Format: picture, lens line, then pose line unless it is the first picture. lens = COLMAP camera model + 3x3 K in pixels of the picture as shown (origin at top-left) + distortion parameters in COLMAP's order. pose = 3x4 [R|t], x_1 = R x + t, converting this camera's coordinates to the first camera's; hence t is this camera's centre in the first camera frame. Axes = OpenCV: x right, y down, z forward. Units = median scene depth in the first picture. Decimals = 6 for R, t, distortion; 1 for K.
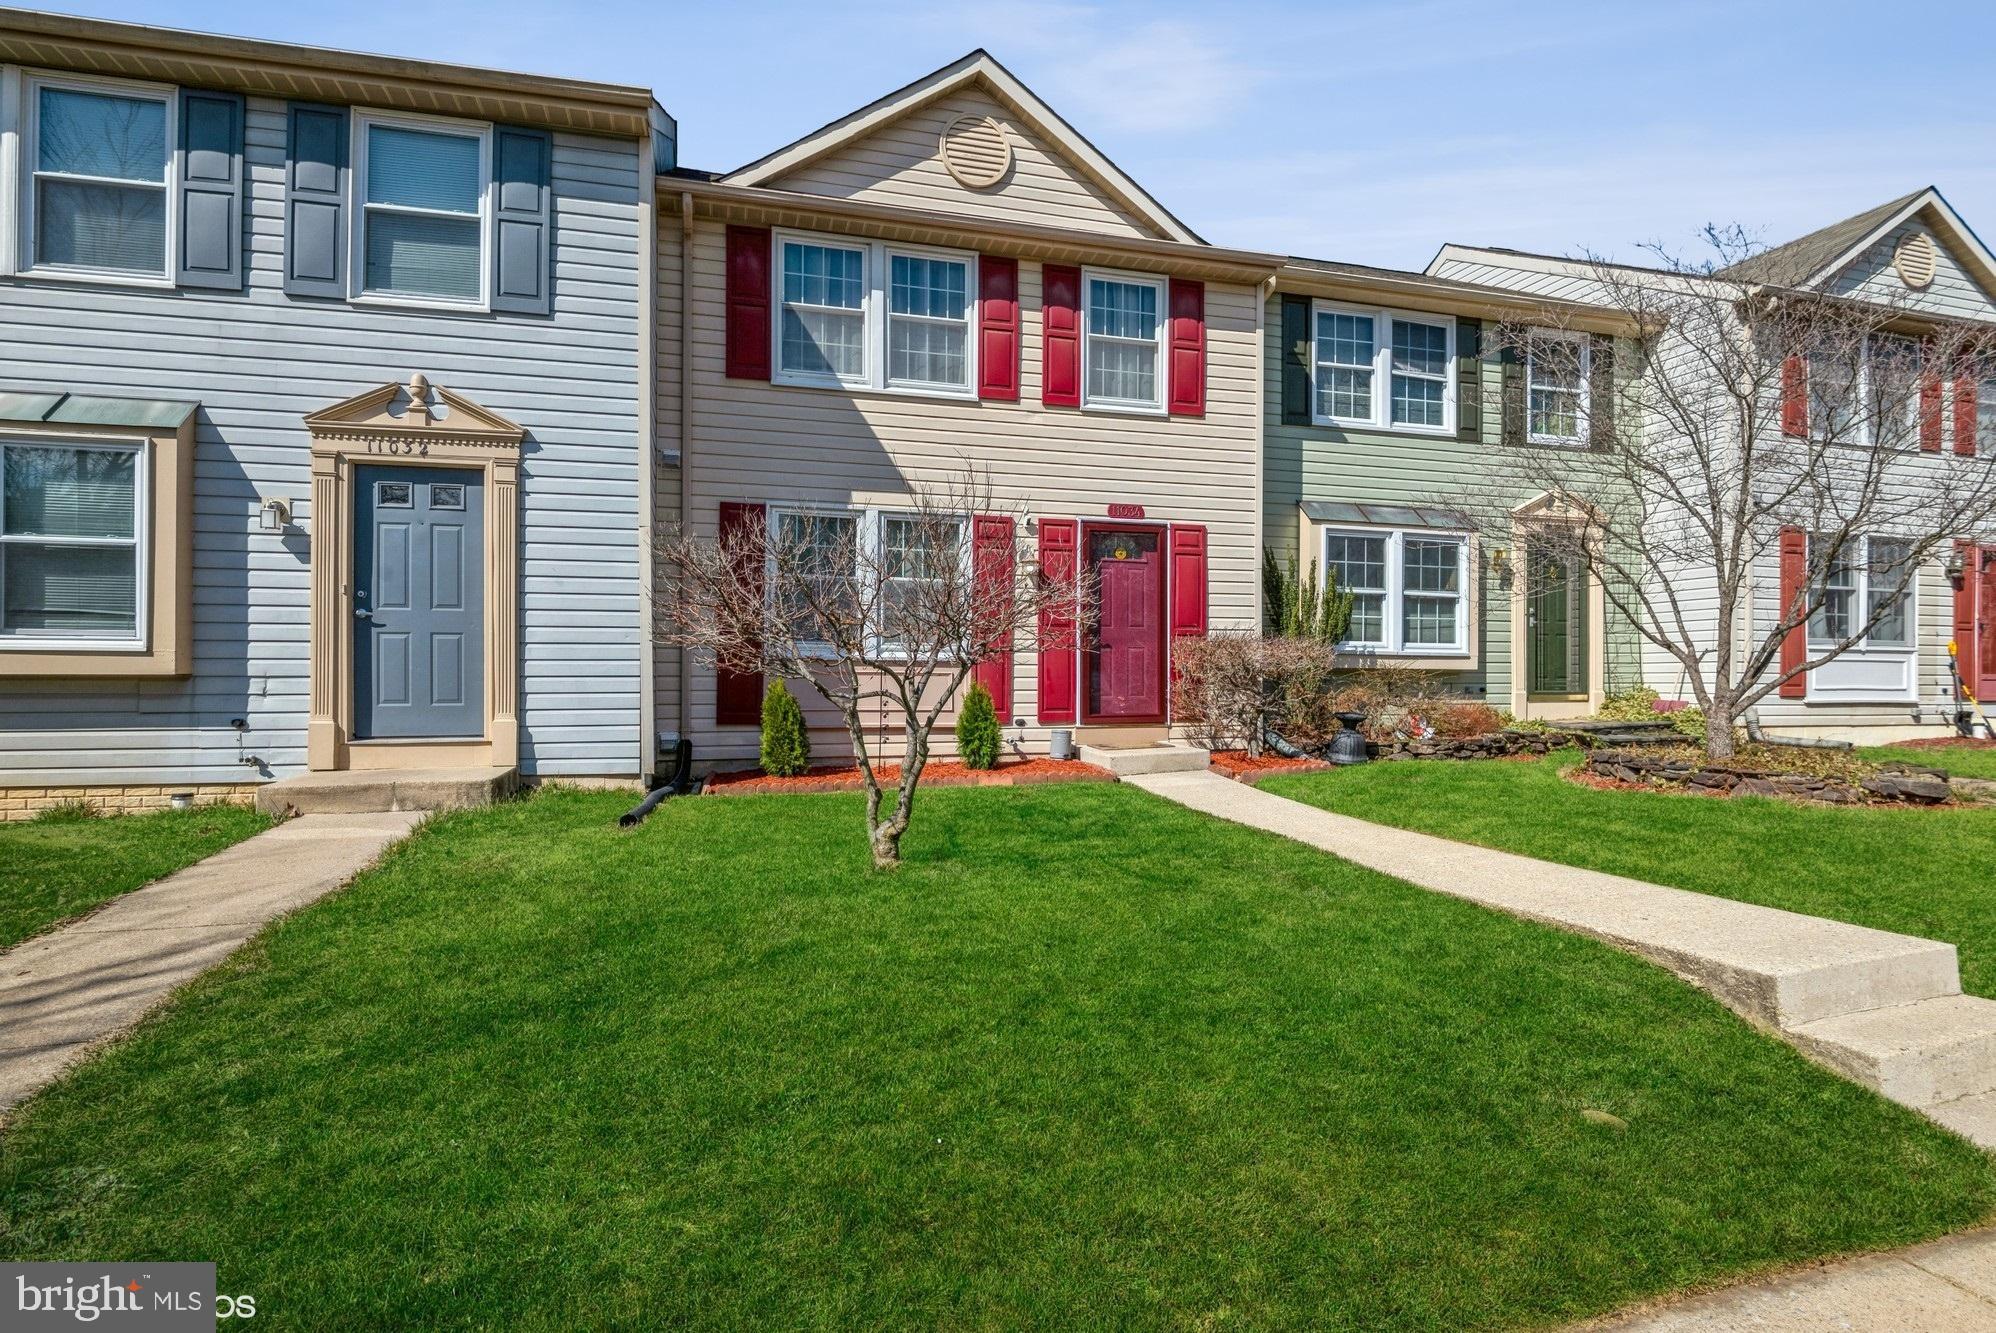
lens RADIAL K [[1029.7, 0, 992.1], [0, 1029.7, 669.0], [0, 0, 1]] dist [0.000124, -0.000010]
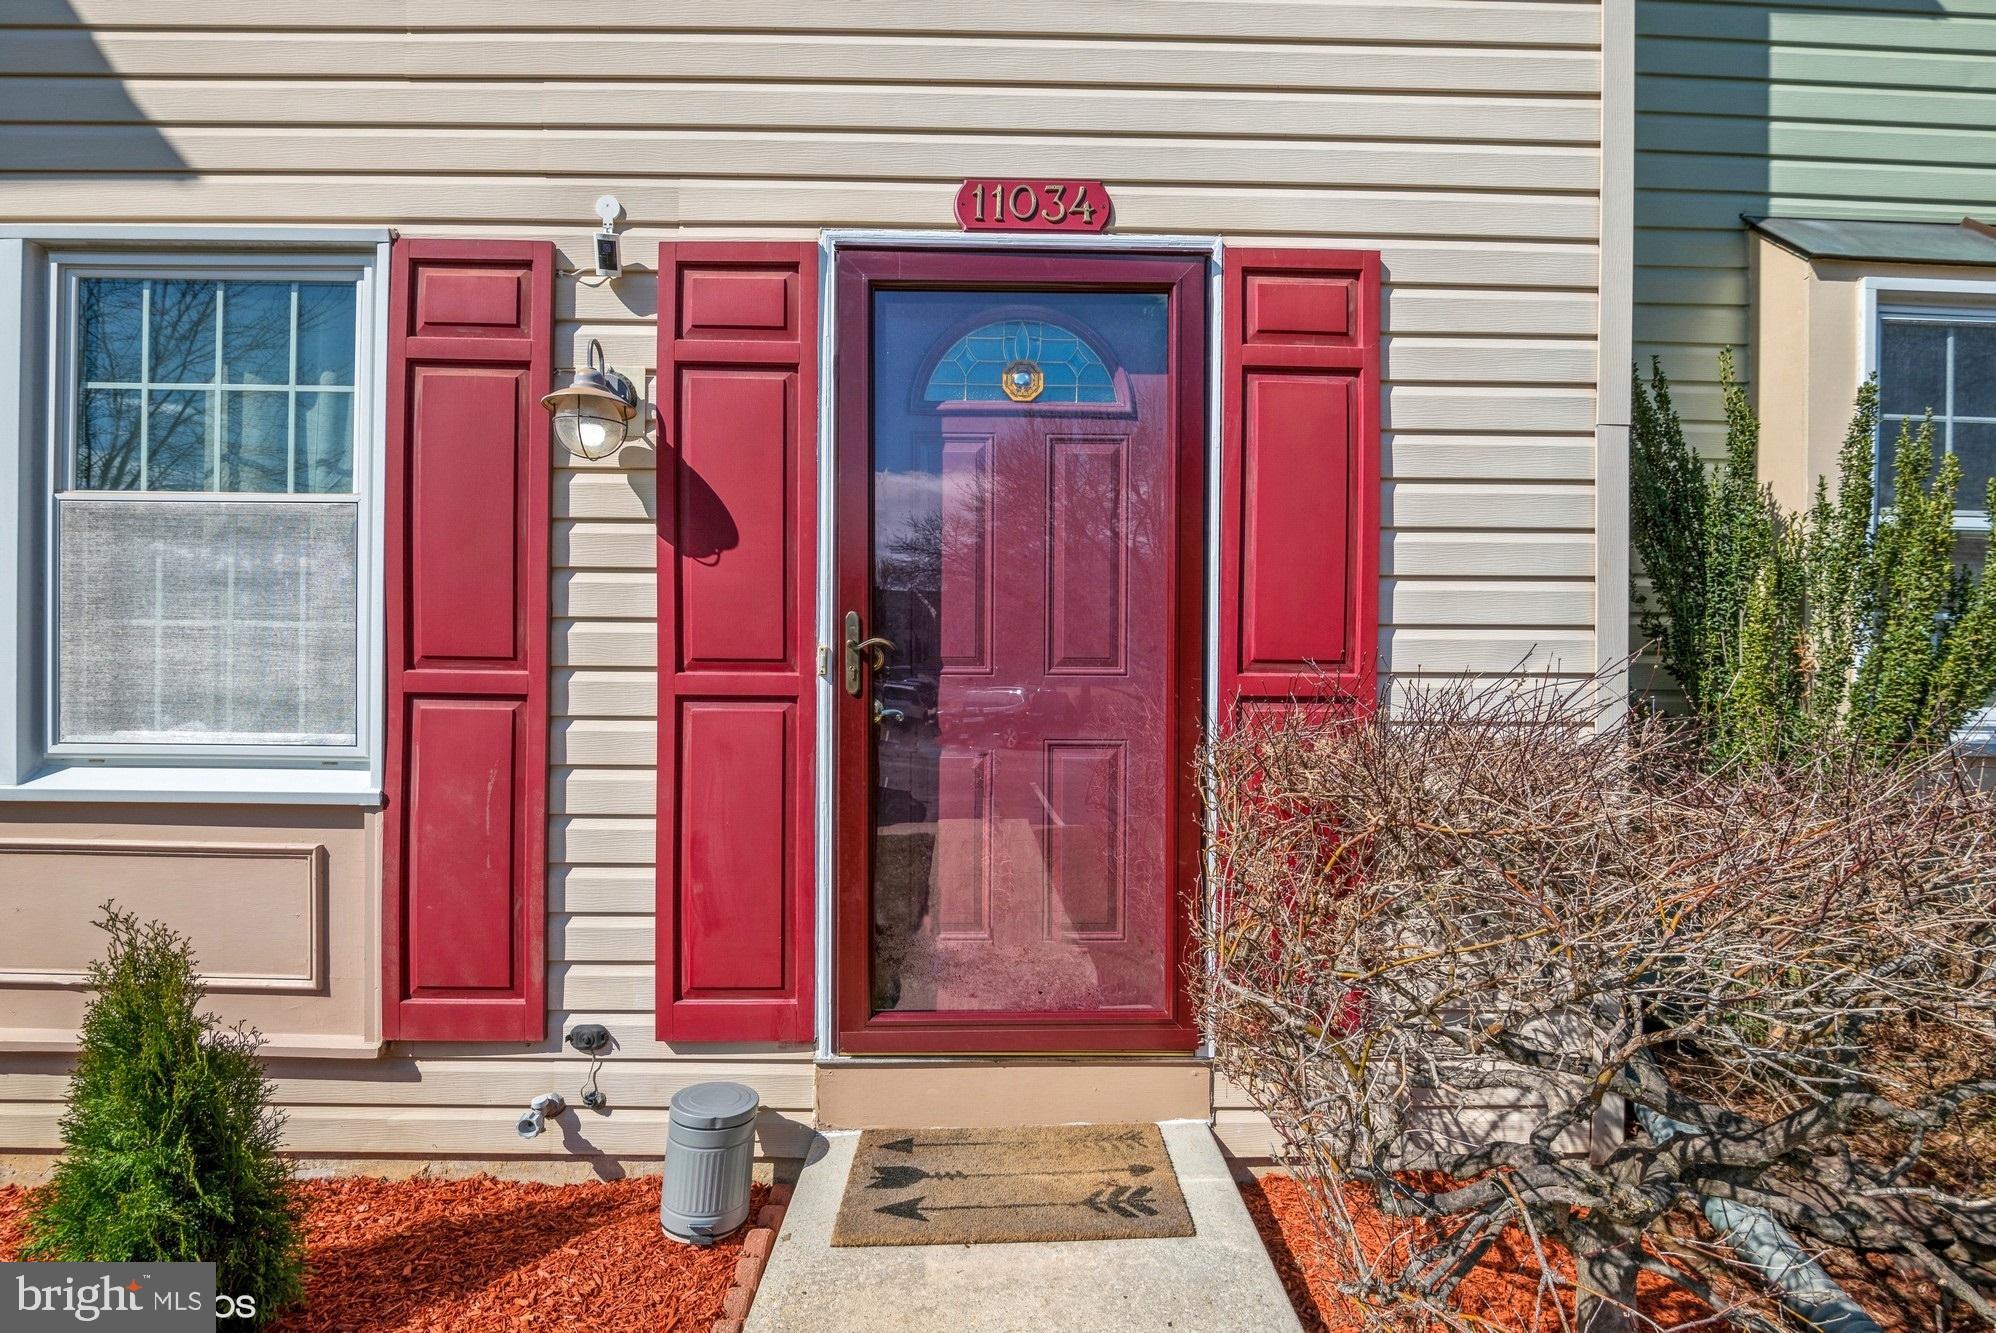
lens RADIAL K [[922.3, 0, 1007.6], [0, 922.3, 666.7], [0, 0, 1]] dist [-0.011486, -0.000968]
pose [[0.965229, 0.007295, -0.261304, 0.180837], [-0.004162, 0.999913, 0.012543, -0.043276], [0.261373, -0.011019, 0.965175, 0.770206]]
